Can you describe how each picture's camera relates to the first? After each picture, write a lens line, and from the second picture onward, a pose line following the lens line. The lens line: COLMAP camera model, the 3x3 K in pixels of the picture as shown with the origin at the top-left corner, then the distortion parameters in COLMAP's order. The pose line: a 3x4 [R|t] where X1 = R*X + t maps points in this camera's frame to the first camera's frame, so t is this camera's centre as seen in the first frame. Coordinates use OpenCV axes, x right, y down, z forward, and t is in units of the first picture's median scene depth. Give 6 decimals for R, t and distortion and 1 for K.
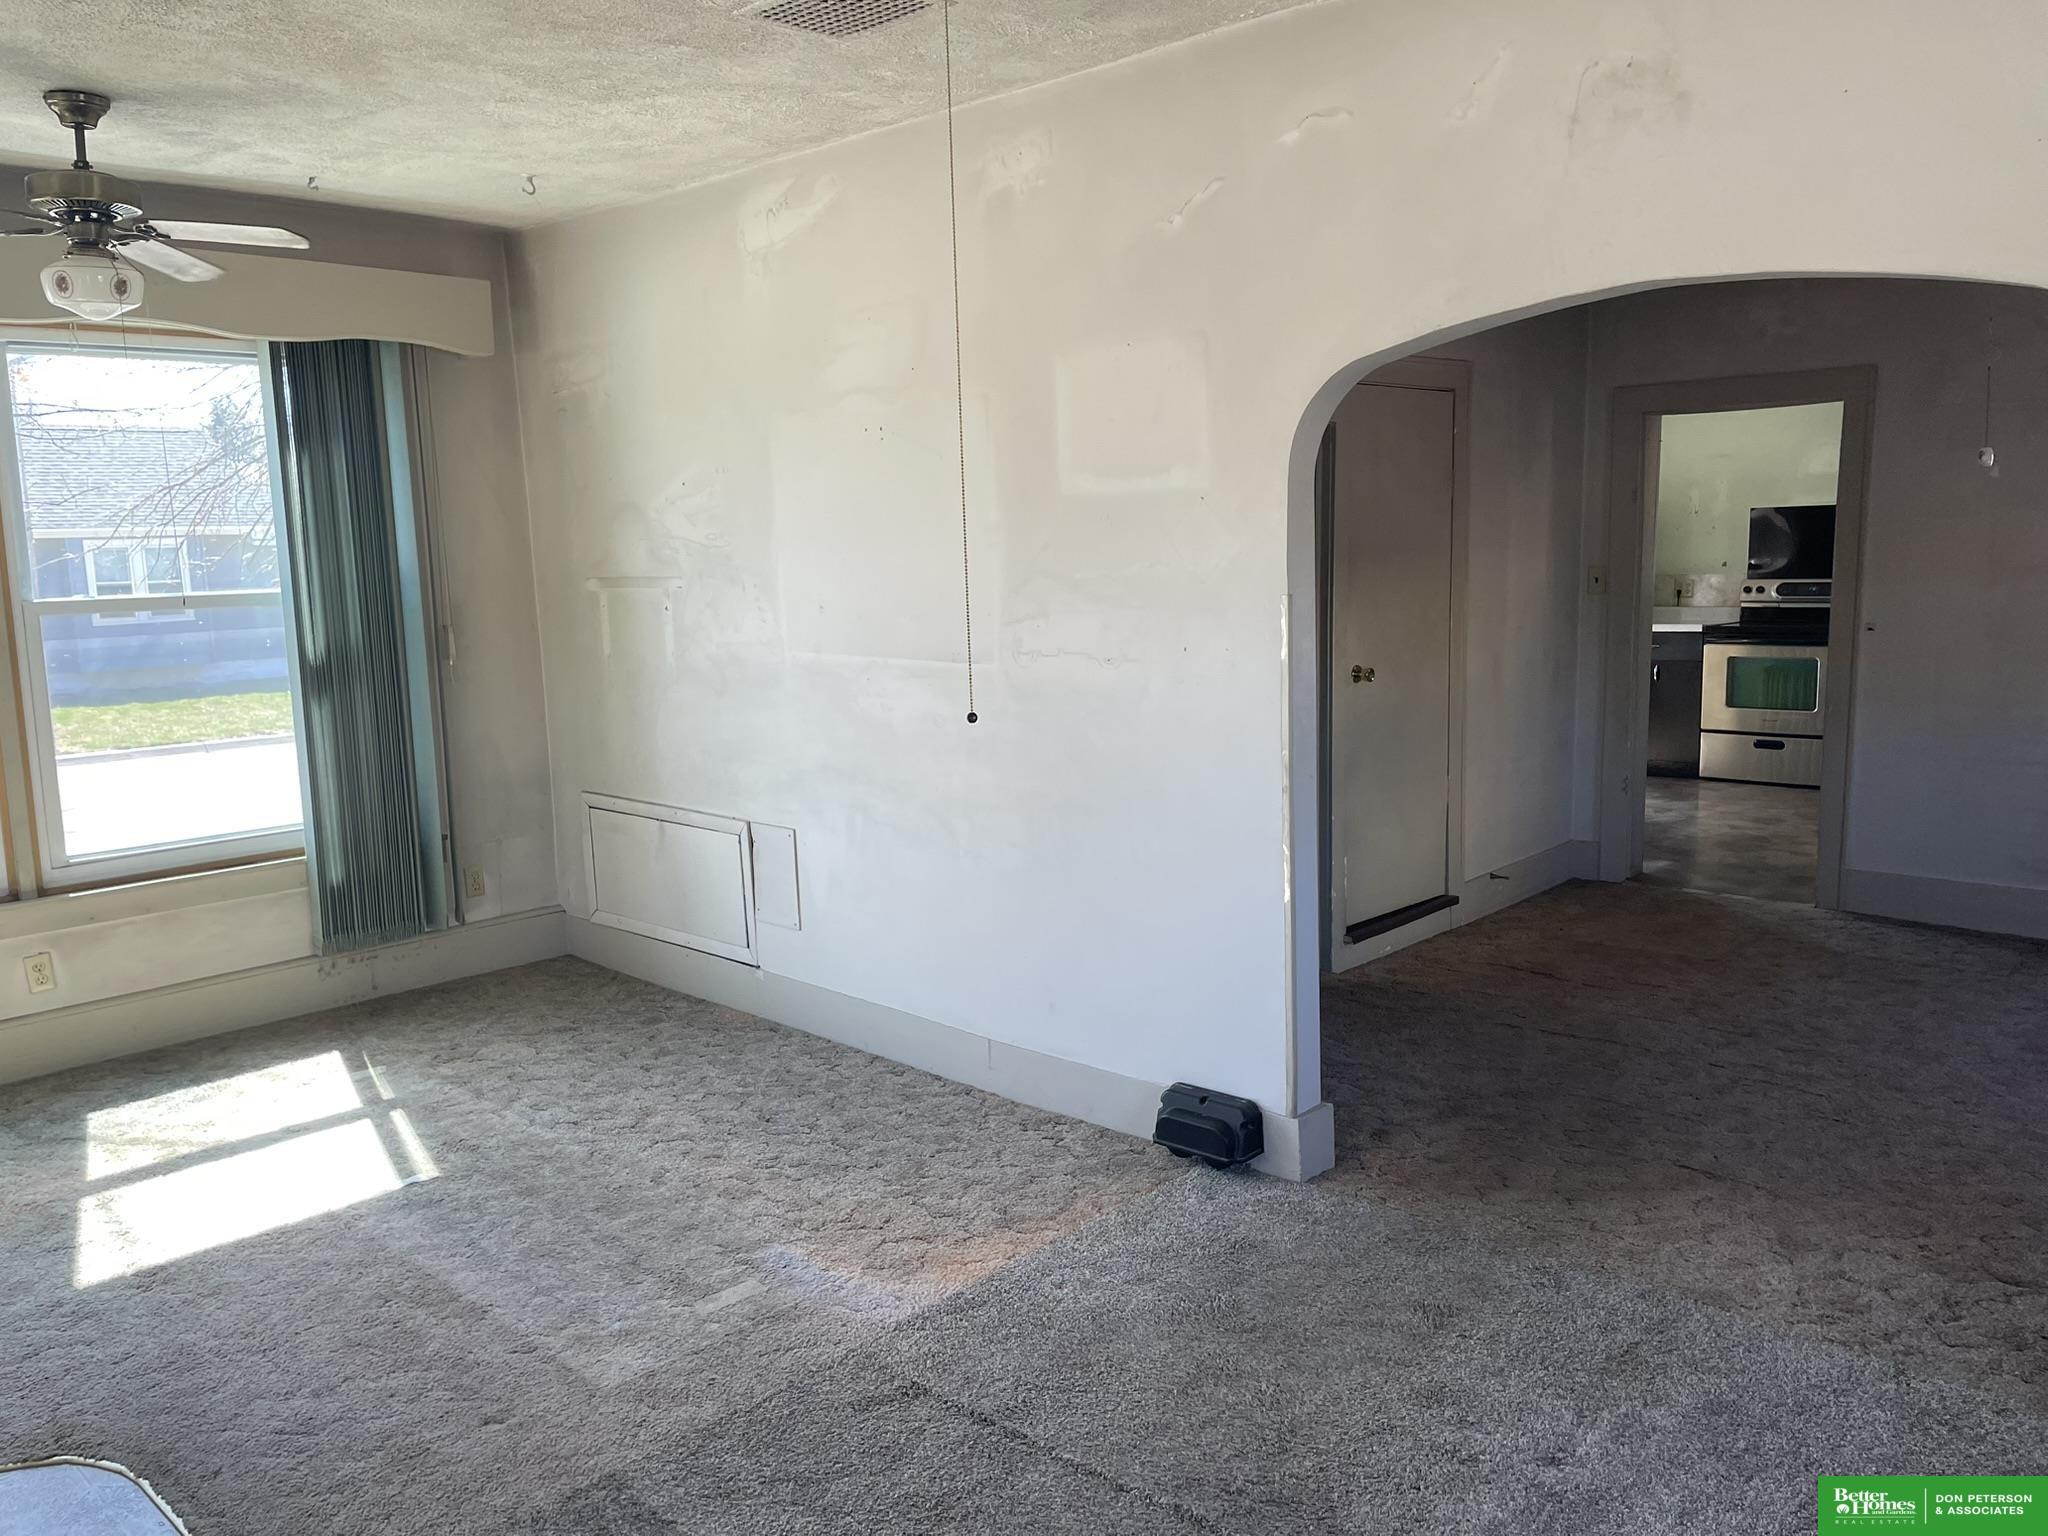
lens RADIAL K [[1546.9, 0, 1027.7], [0, 1546.9, 745.8], [0, 0, 1]] dist [0.100859, -0.113029]
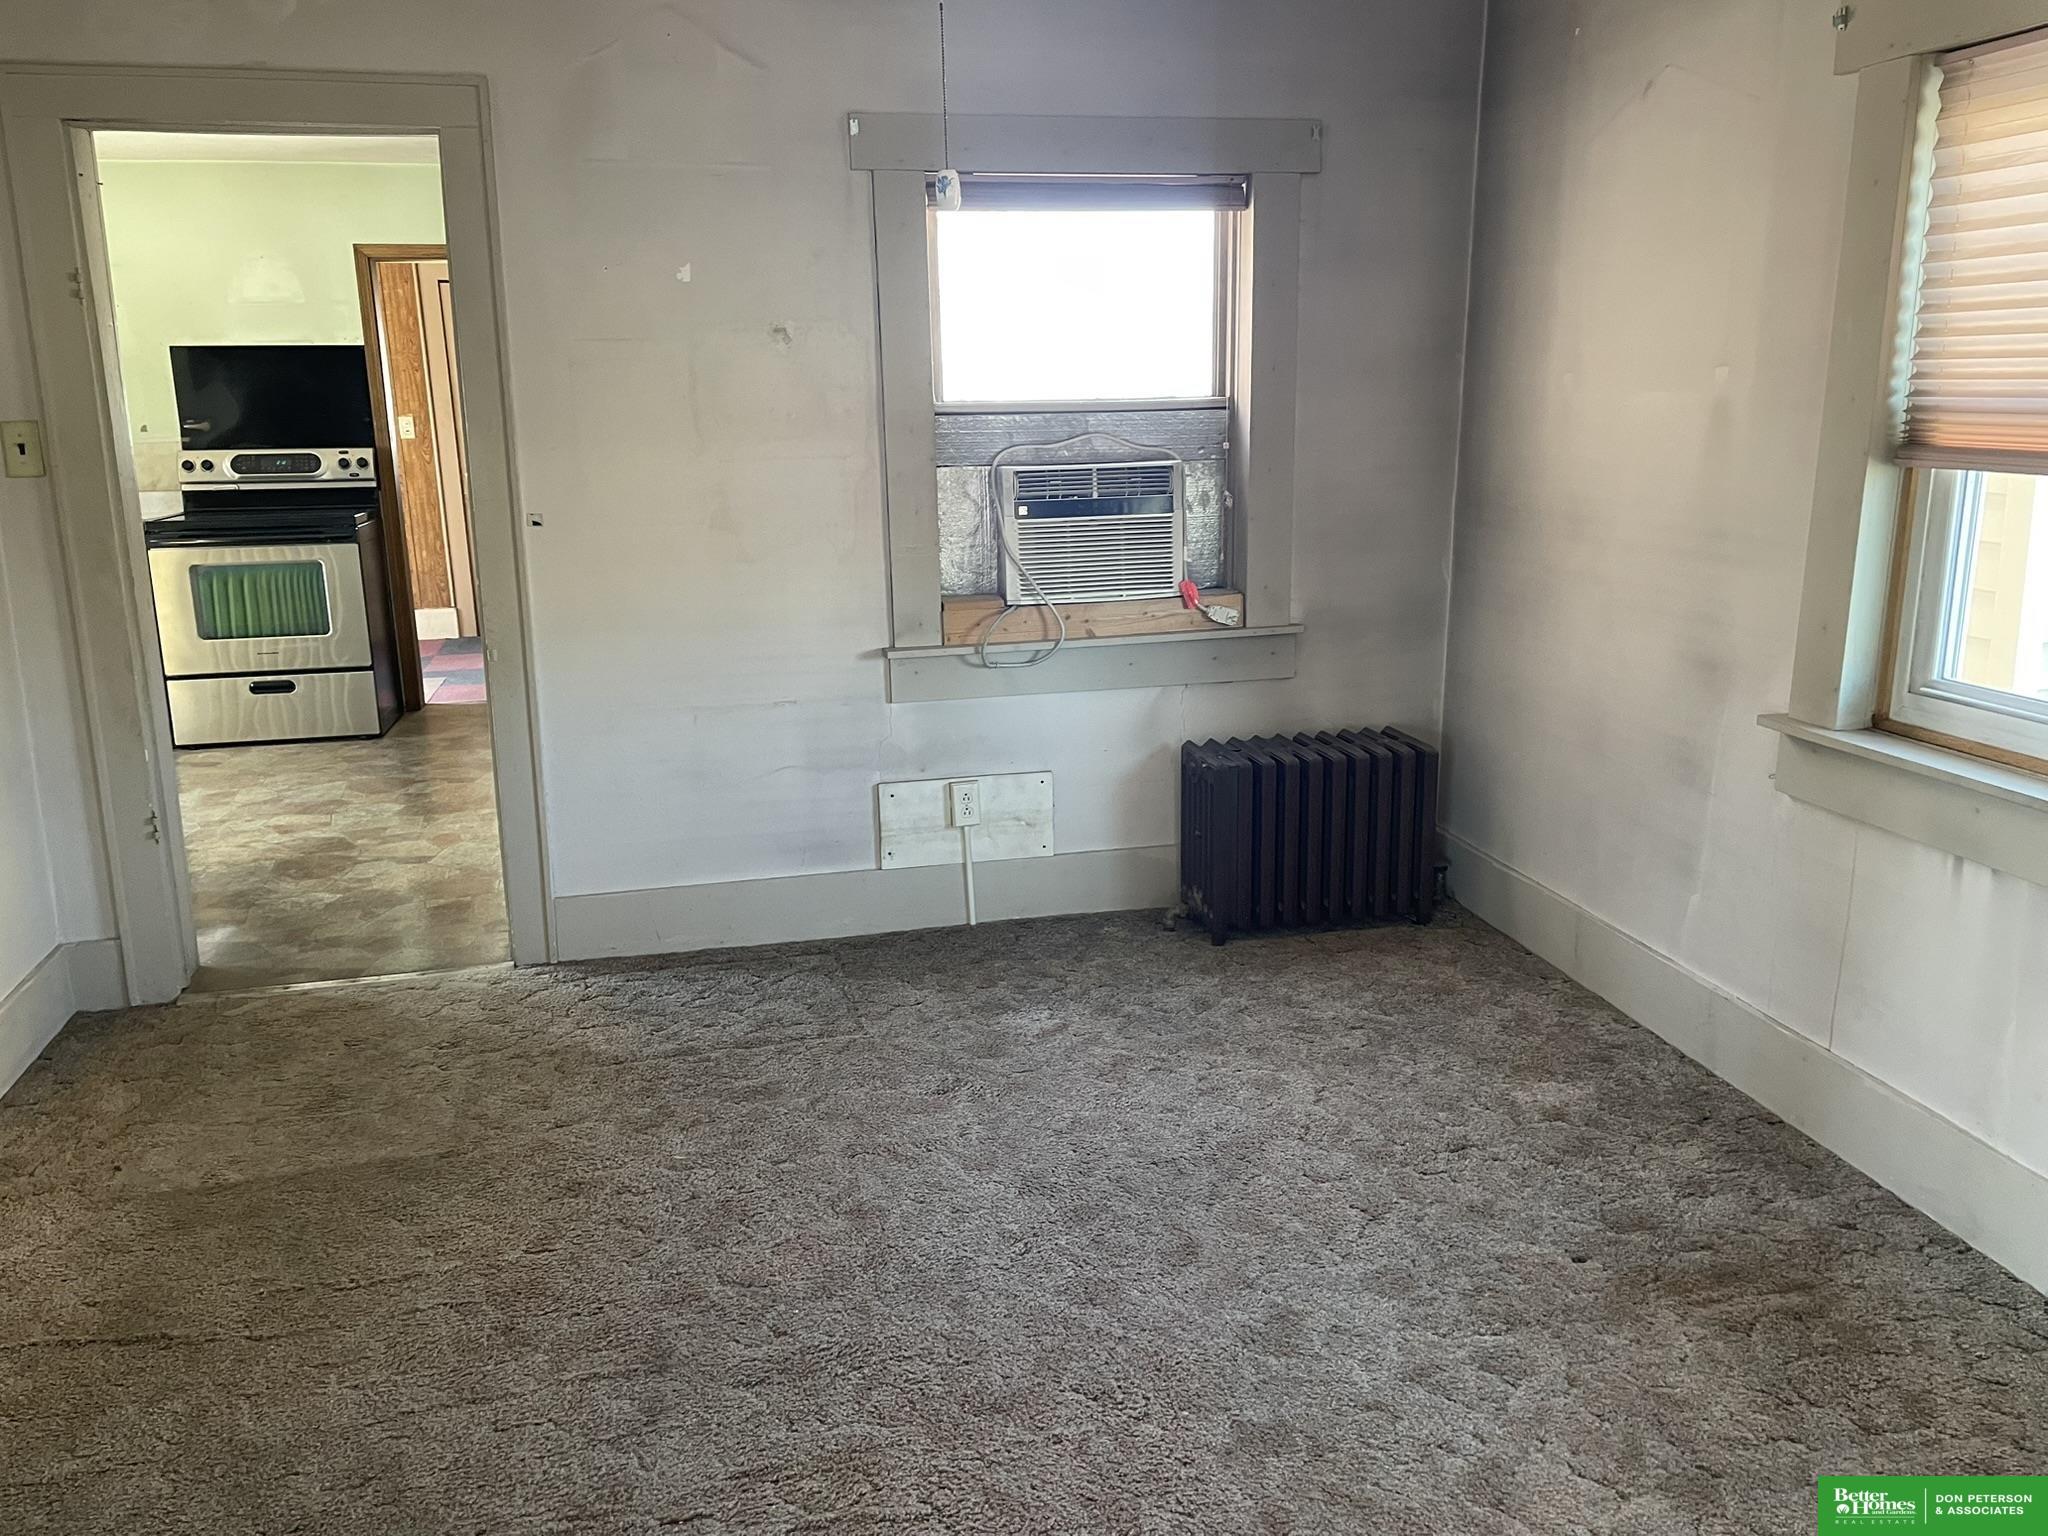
lens RADIAL K [[1546.9, 0, 1027.7], [0, 1546.9, 745.8], [0, 0, 1]] dist [0.100859, -0.113029]
pose [[0.552220, -0.174214, 0.815293, 0.079130], [0.110991, 0.984581, 0.135211, -0.032880], [-0.826277, 0.015824, 0.563042, 0.325645]]
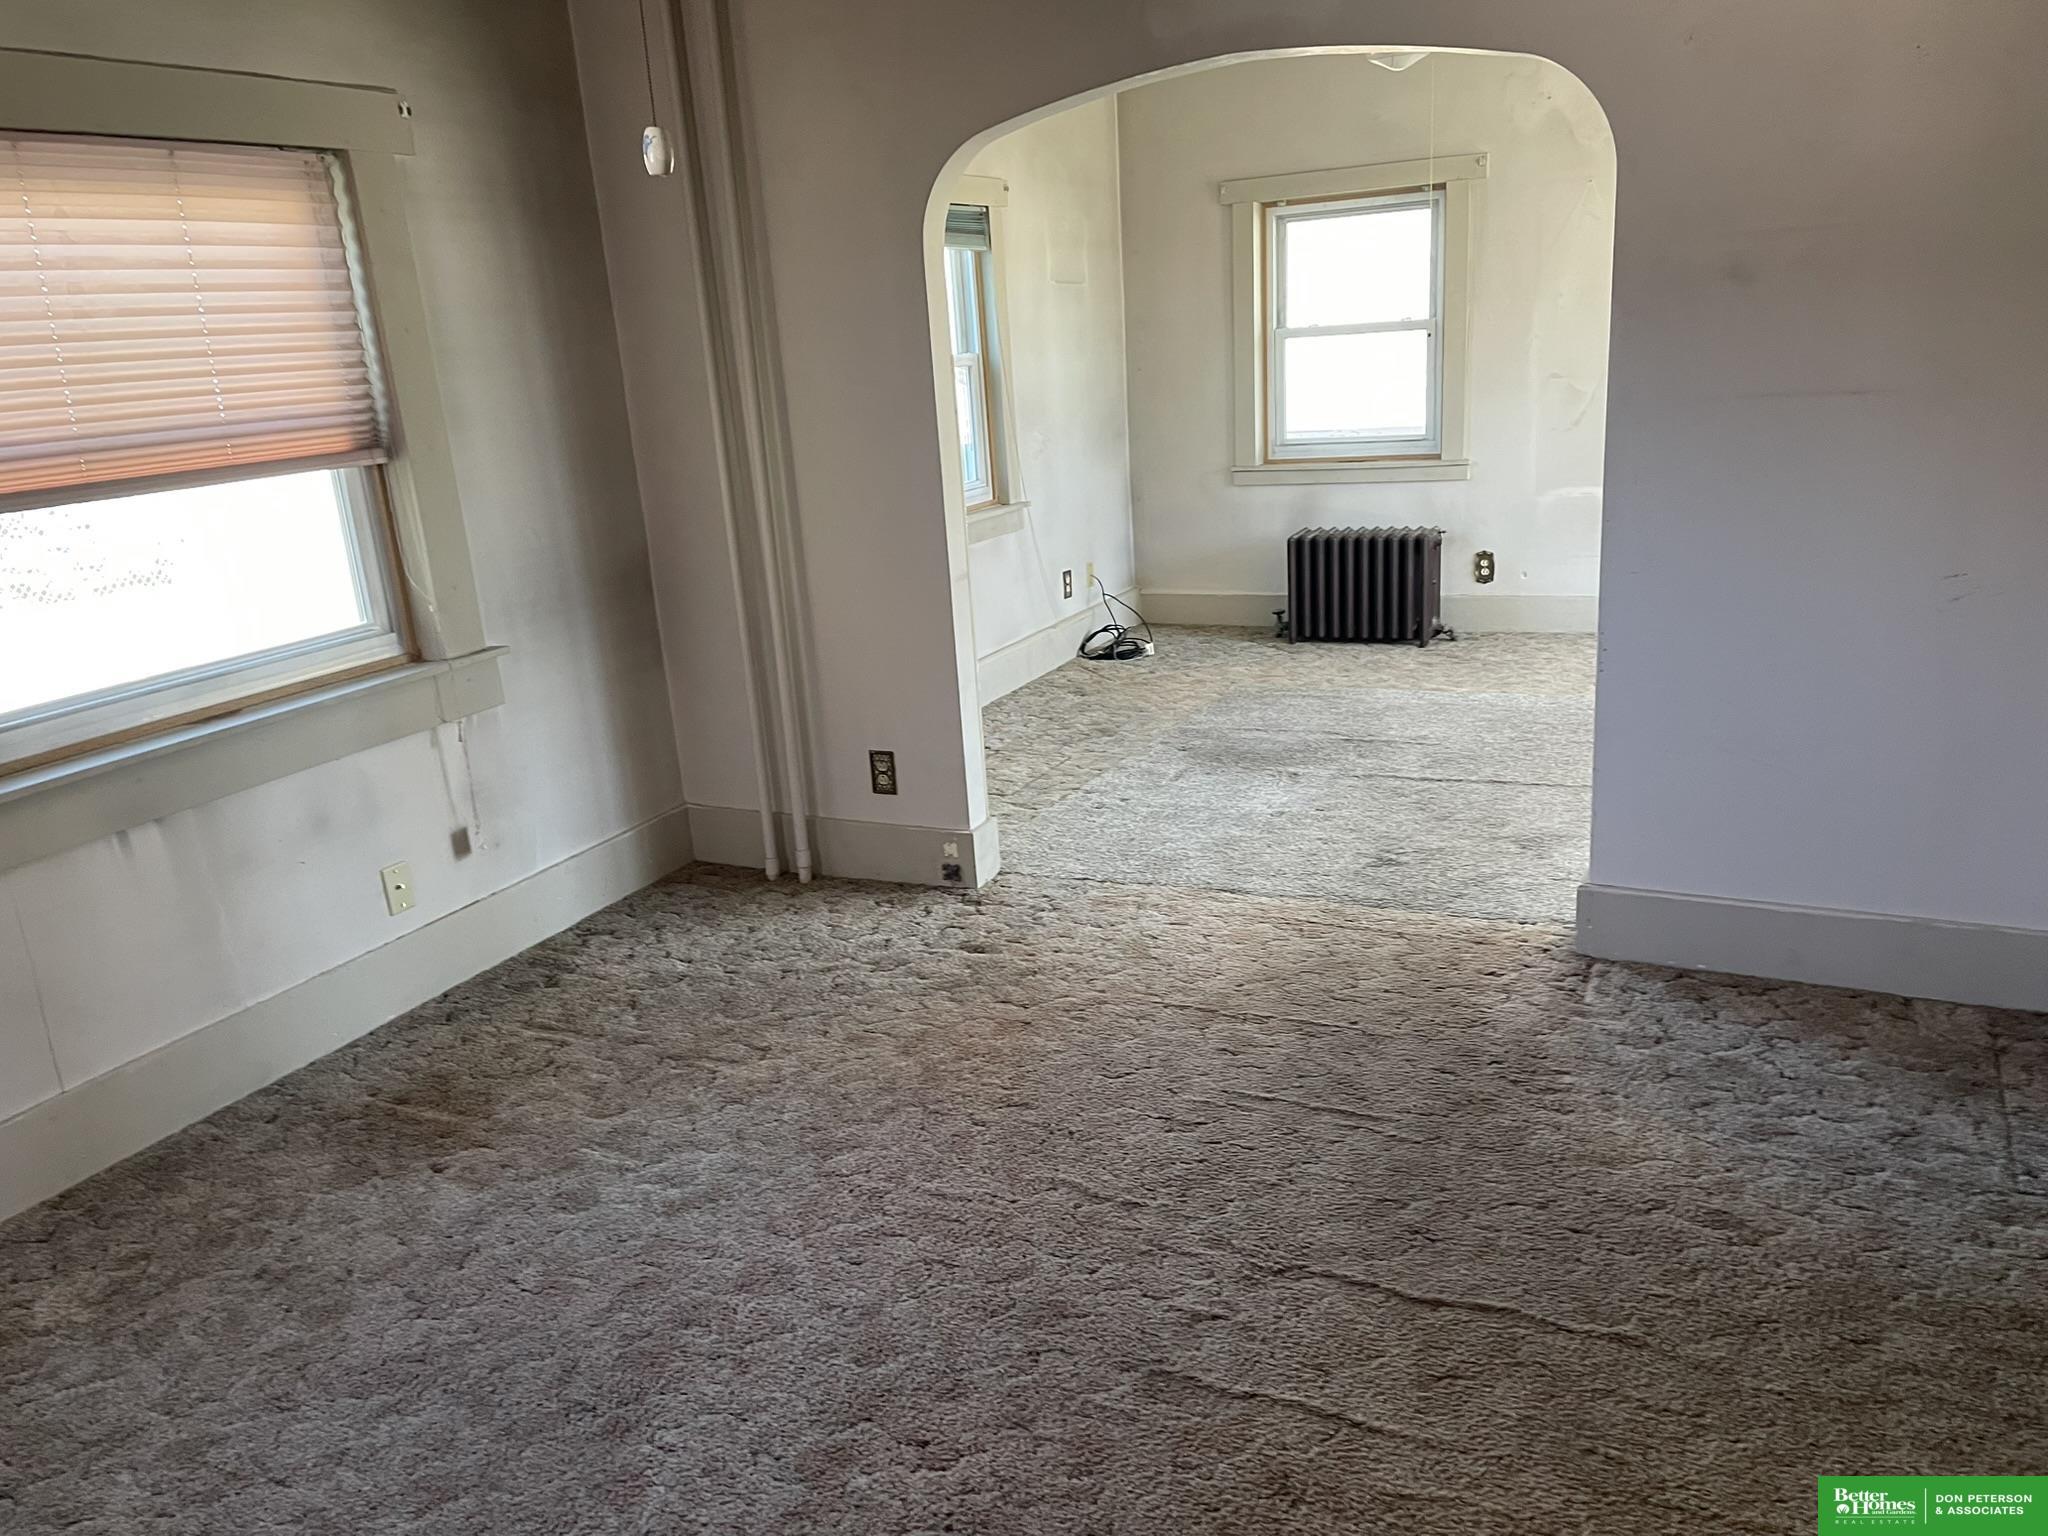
lens RADIAL K [[1546.9, 0, 1027.7], [0, 1546.9, 745.8], [0, 0, 1]] dist [0.100859, -0.113029]
pose [[-0.948108, 0.169865, -0.268771, 0.302313], [0.055332, 0.920577, 0.386622, -0.090653], [0.313098, 0.351688, -0.882205, 0.690824]]
